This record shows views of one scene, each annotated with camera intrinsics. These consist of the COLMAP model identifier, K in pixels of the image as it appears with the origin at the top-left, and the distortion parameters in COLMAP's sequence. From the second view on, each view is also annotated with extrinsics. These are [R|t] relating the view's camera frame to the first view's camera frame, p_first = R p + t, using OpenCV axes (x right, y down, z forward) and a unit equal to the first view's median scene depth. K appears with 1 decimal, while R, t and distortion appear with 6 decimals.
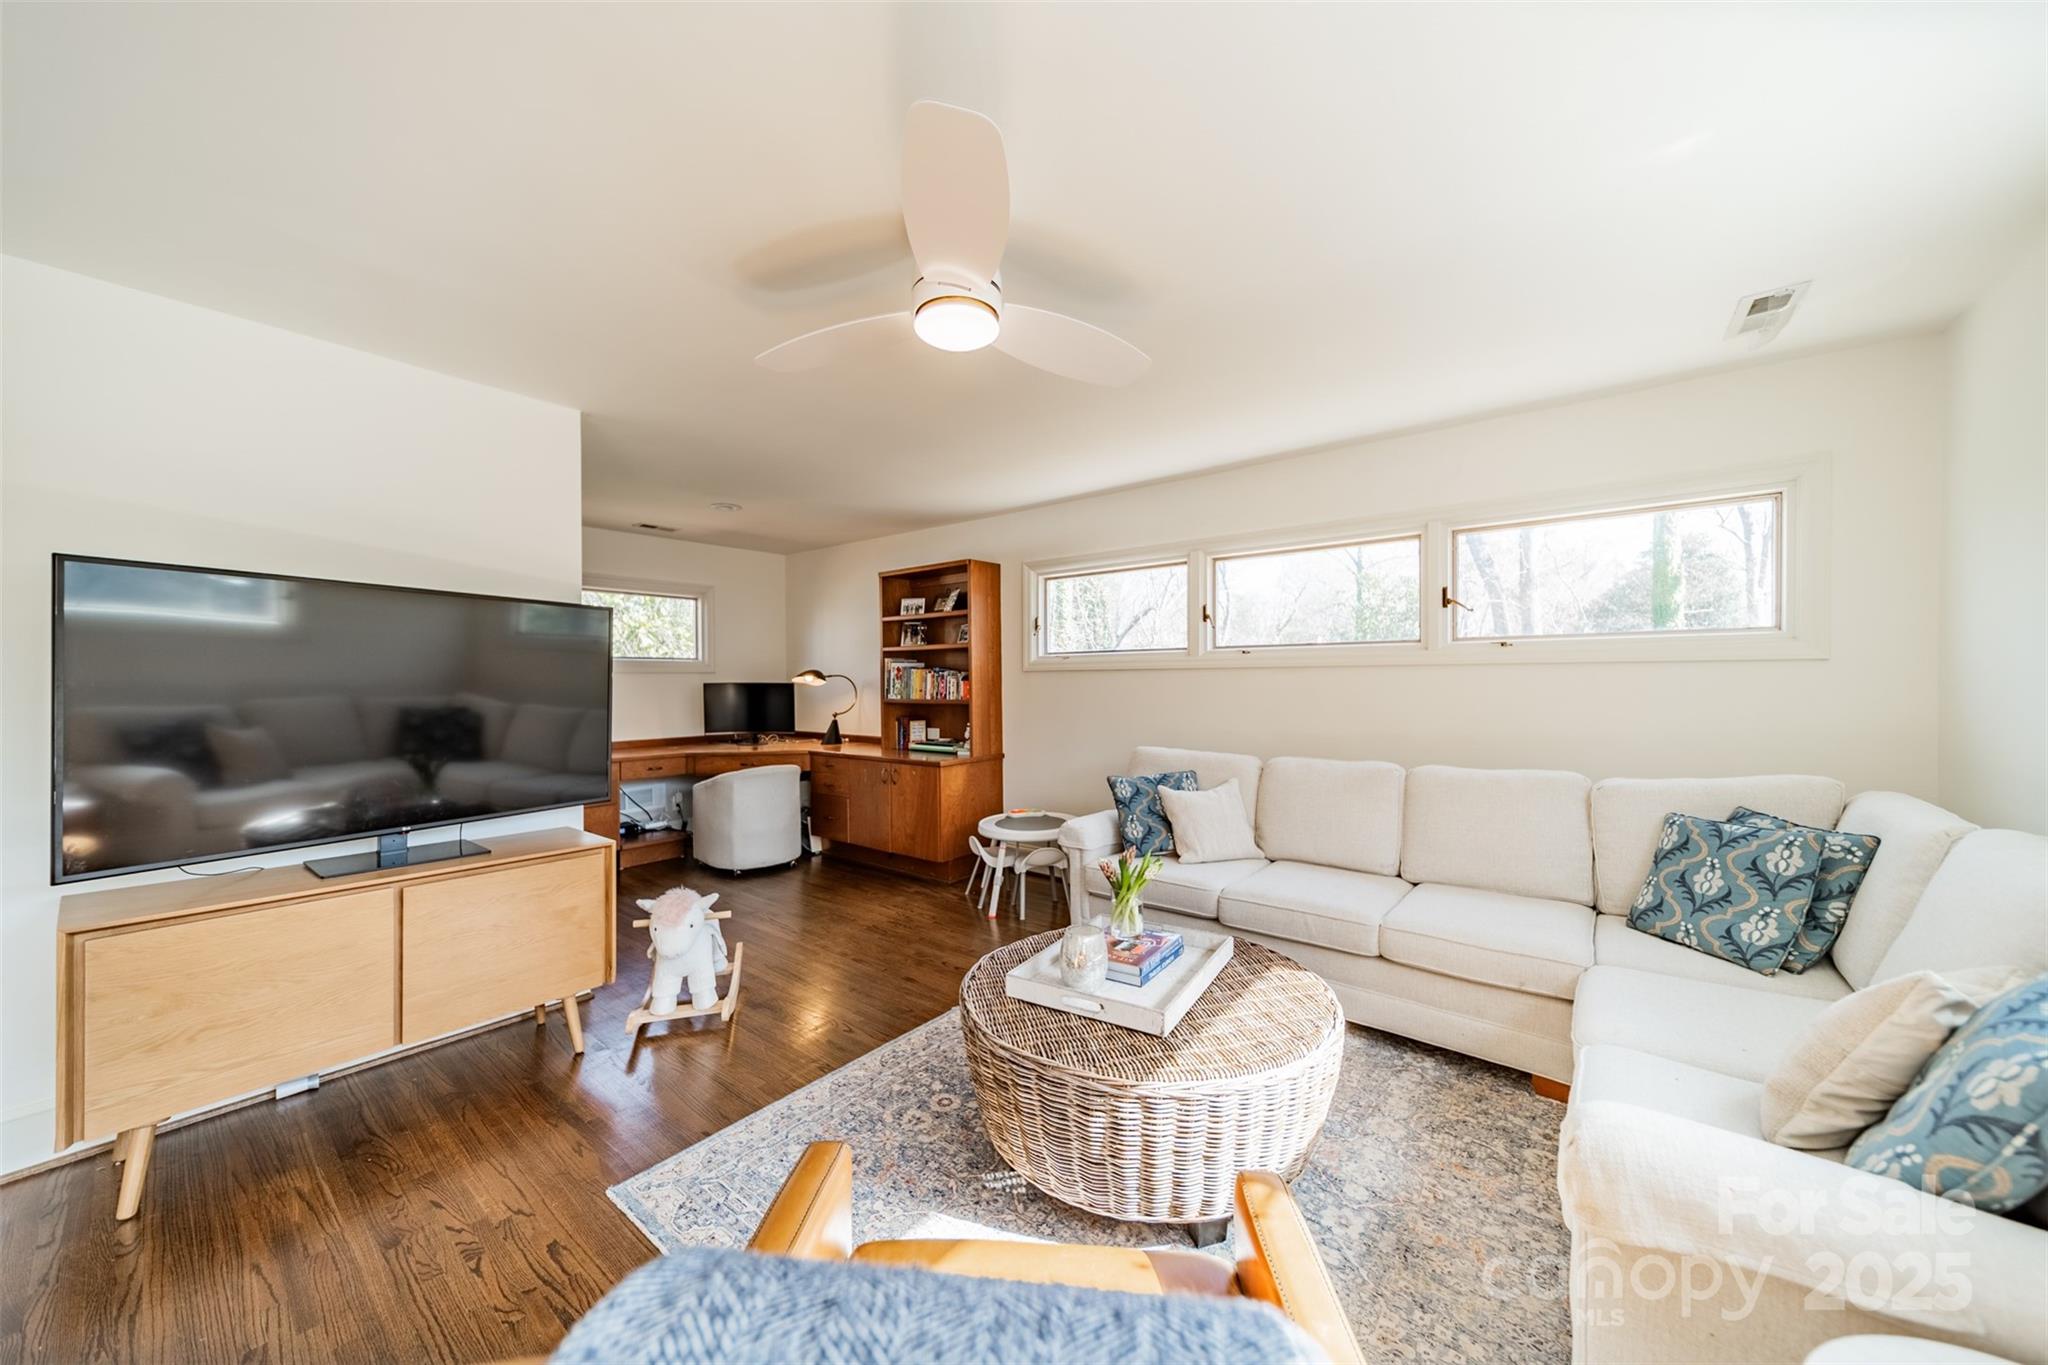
lens RADIAL K [[732.8, 0, 1025.8], [0, 732.8, 684.4], [0, 0, 1]] dist [0.004671, 0.000553]
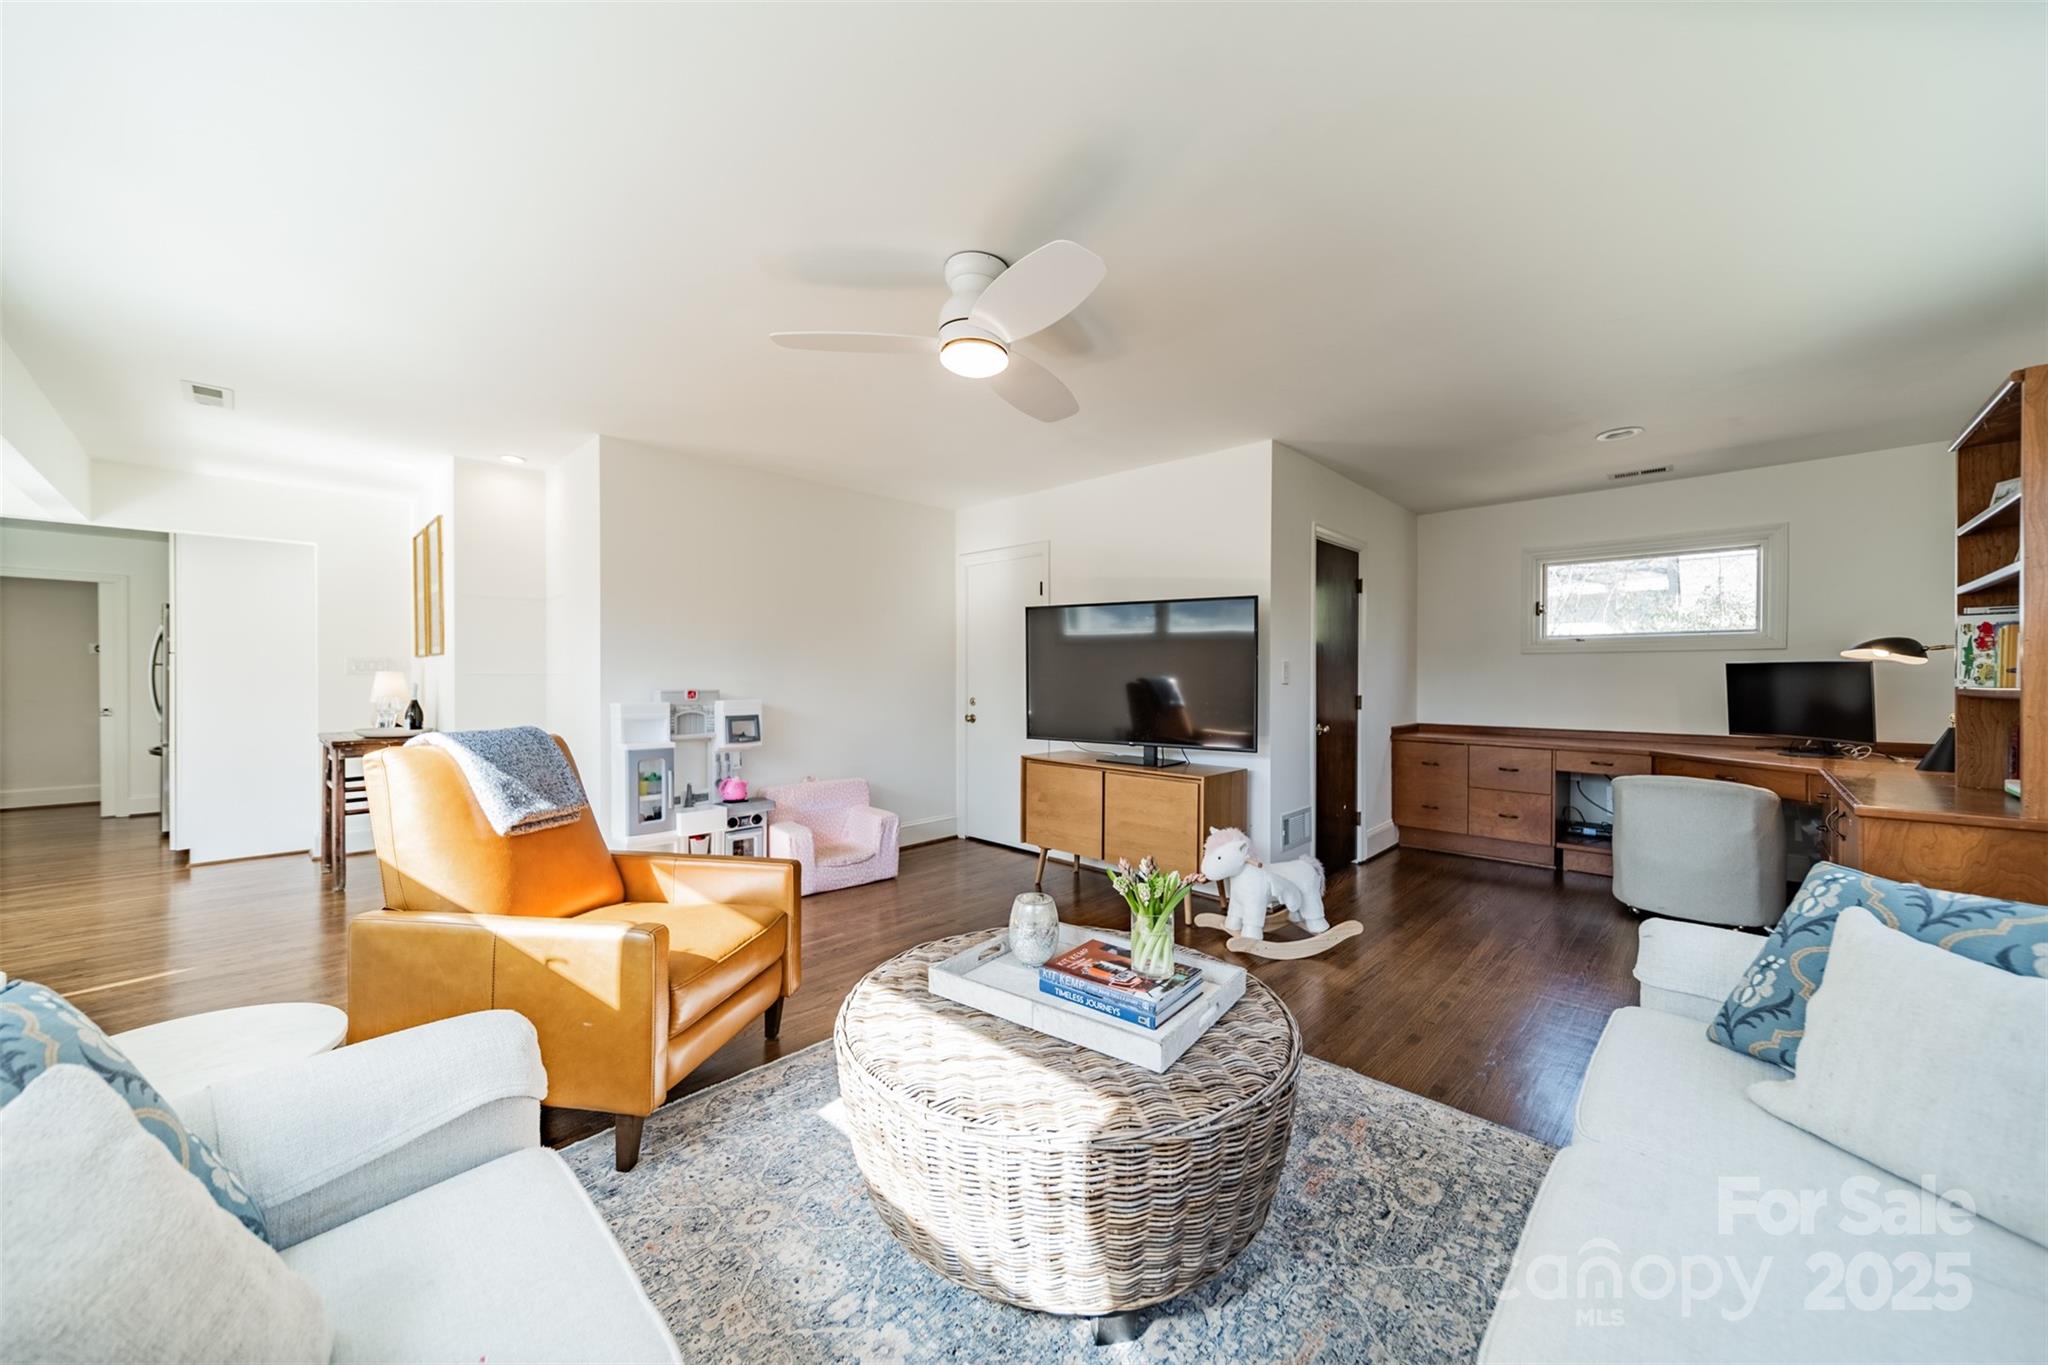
lens RADIAL K [[732.8, 0, 1024.7], [0, 732.8, 673.9], [0, 0, 1]] dist [0.004671, 0.000553]
pose [[-0.092661, 0.002785, -0.995694, 0.877489], [-0.009904, 0.999944, 0.003719, 0.033344], [0.995648, 0.010206, -0.092628, 0.913252]]
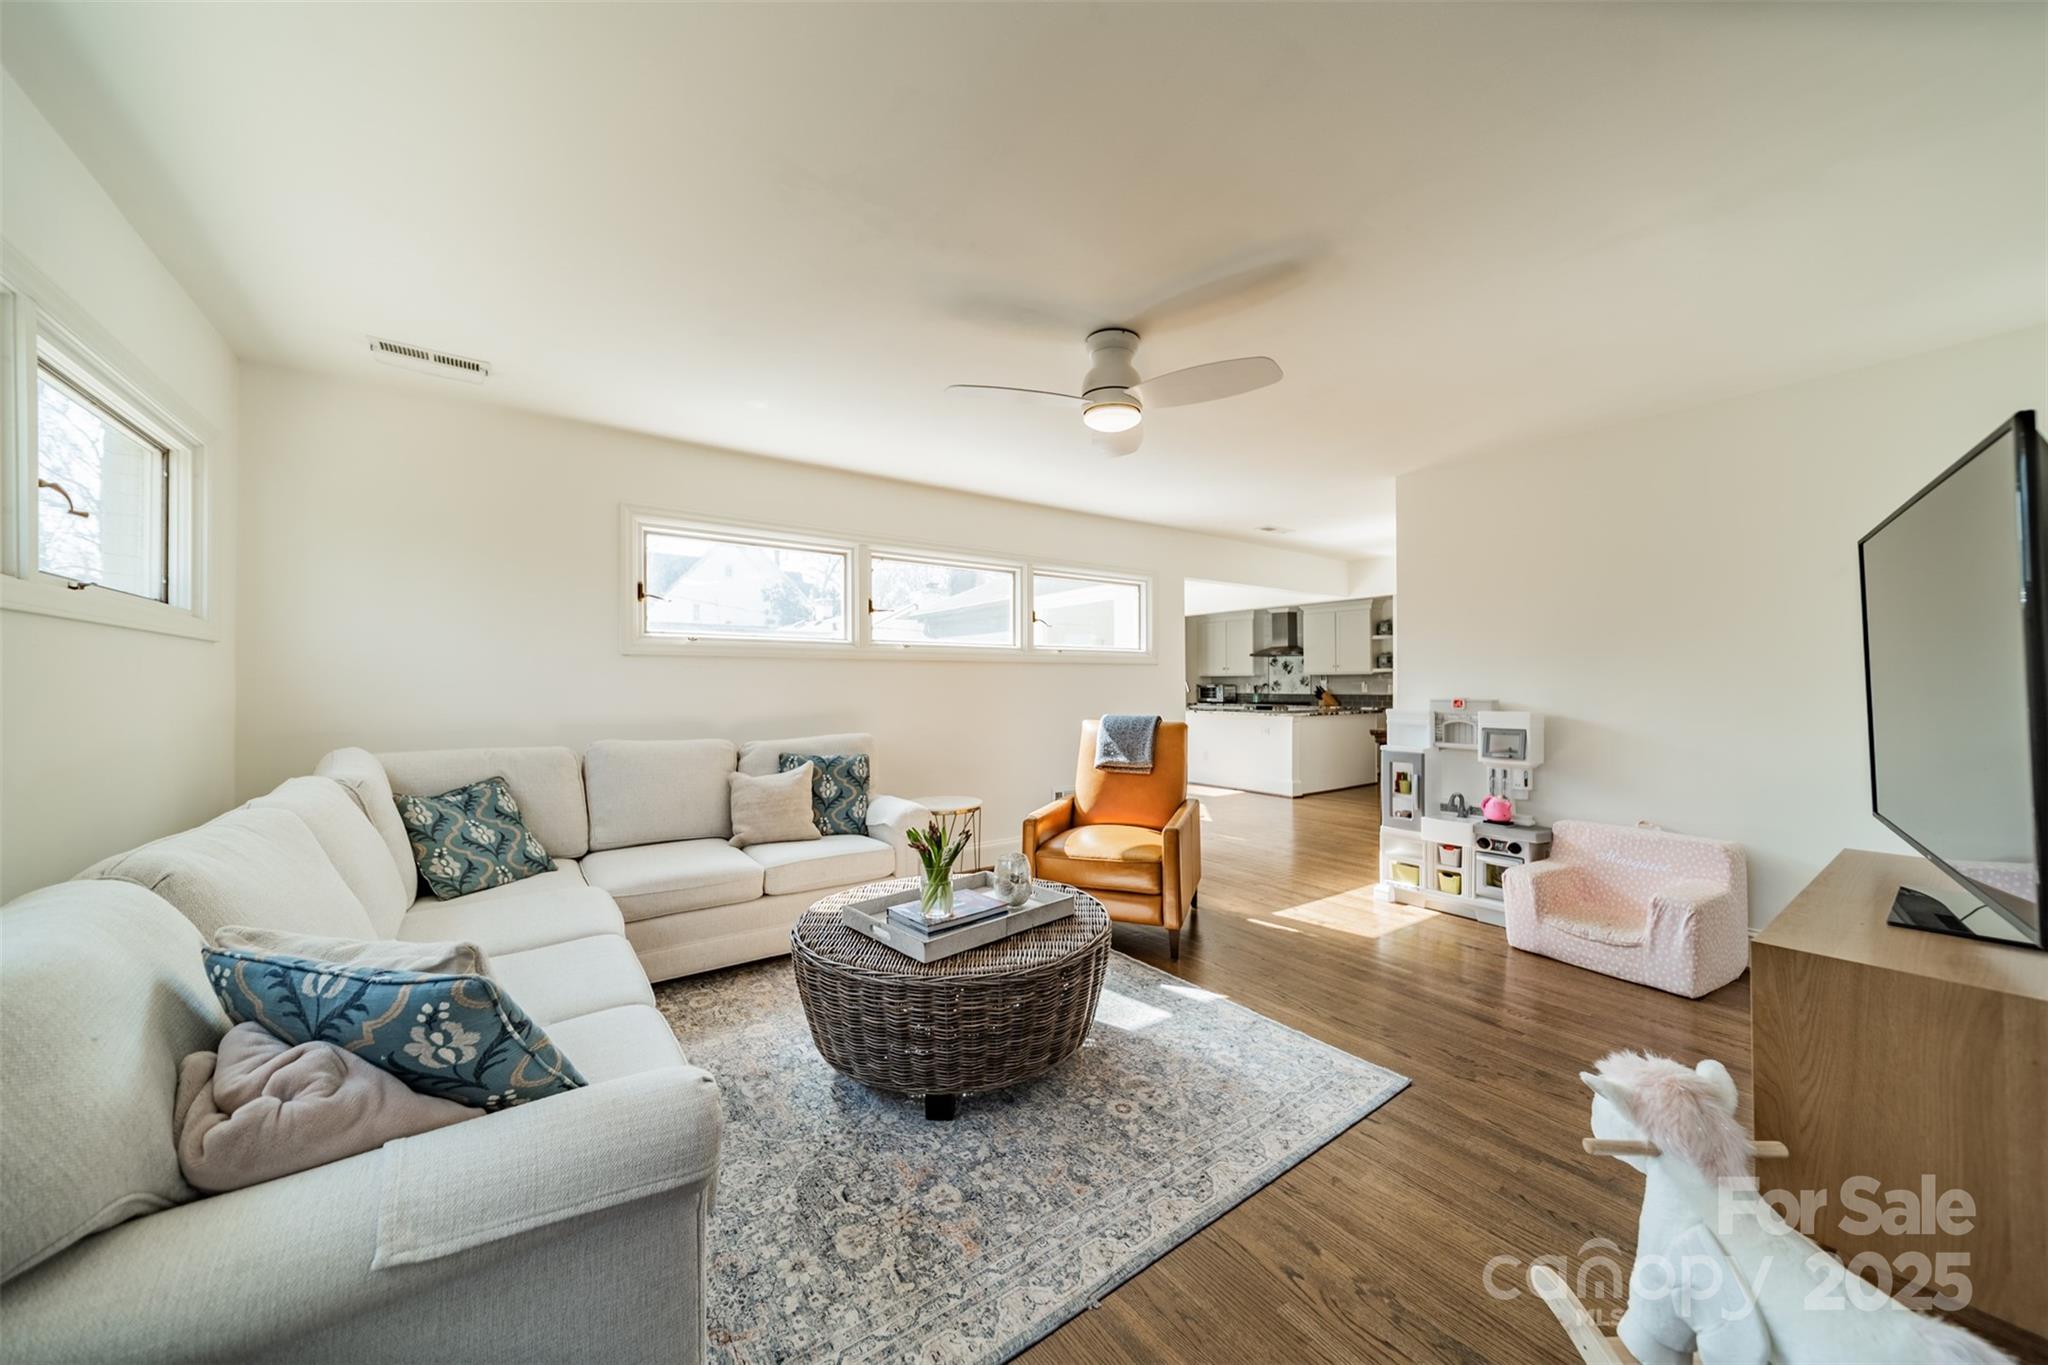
lens RADIAL K [[732.8, 0, 1025.4], [0, 732.8, 687.2], [0, 0, 1]] dist [0.004671, 0.000553]
pose [[-0.961042, 0.009467, 0.276241, -0.243725], [0.011805, 0.999907, 0.006801, 0.035547], [-0.276151, 0.009797, -0.961064, 1.857331]]
